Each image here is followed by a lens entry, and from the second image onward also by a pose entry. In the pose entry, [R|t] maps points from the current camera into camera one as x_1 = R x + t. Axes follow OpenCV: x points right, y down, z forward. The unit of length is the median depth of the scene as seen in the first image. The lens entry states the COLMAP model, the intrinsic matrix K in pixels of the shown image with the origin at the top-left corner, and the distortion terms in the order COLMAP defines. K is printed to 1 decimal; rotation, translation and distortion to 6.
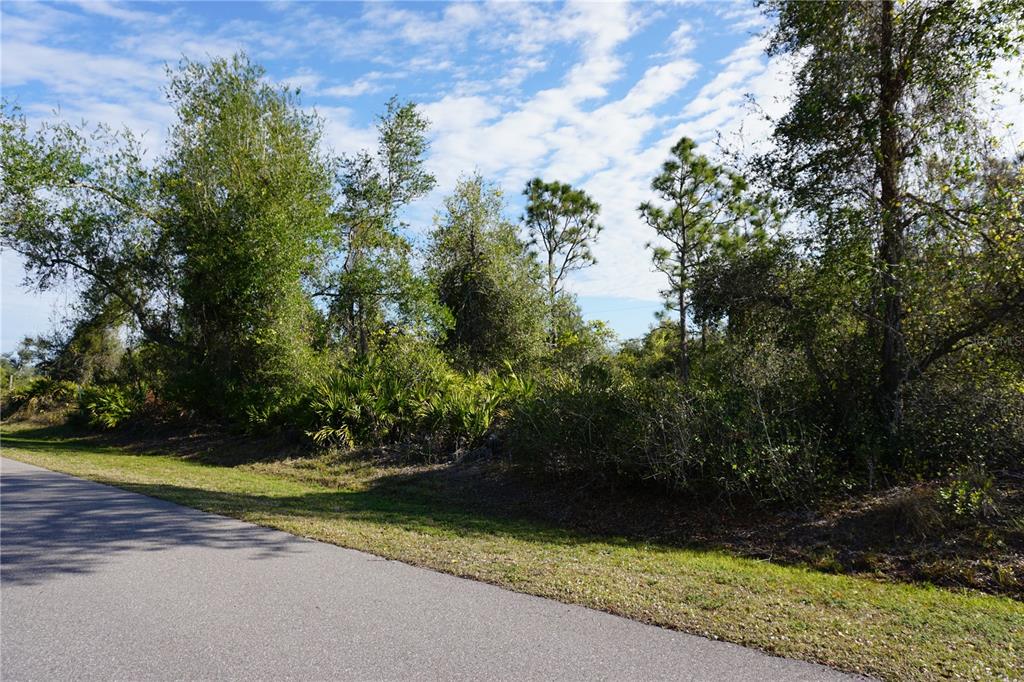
lens RADIAL K [[688.1, 0, 512.0], [0, 688.1, 342.4], [0, 0, 1]] dist [-0.048739, 0.037451]
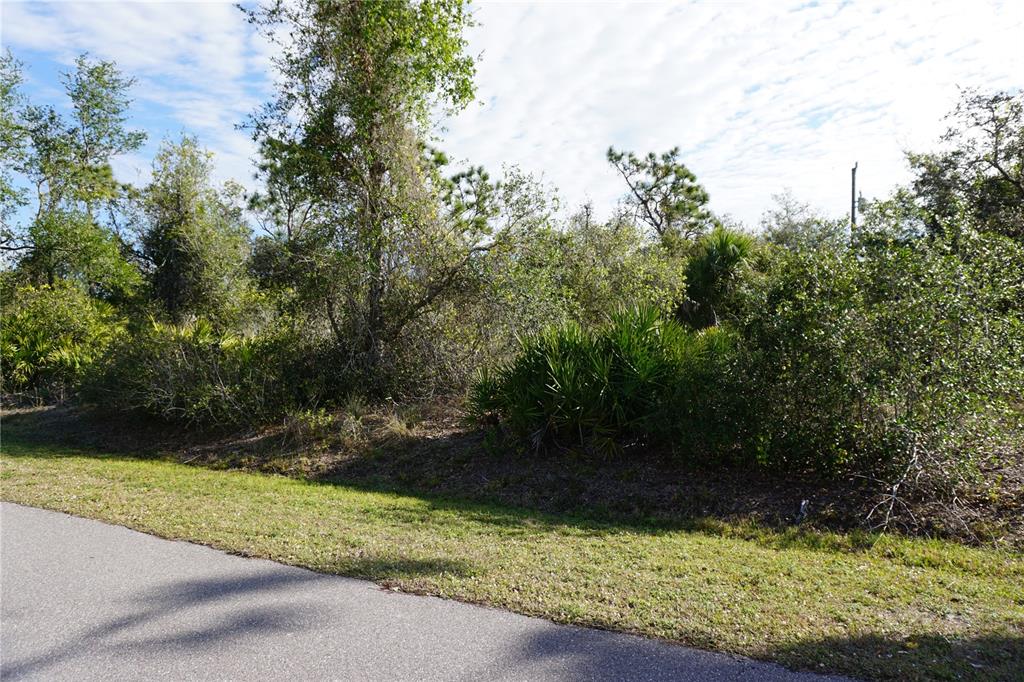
lens RADIAL K [[688.1, 0, 512.6], [0, 688.1, 344.1], [0, 0, 1]] dist [-0.048739, 0.037451]
pose [[0.970453, 0.004654, 0.241245, 0.382606], [-0.021891, 0.997389, 0.068820, -0.022504], [-0.240295, -0.072068, 0.968021, -0.288655]]
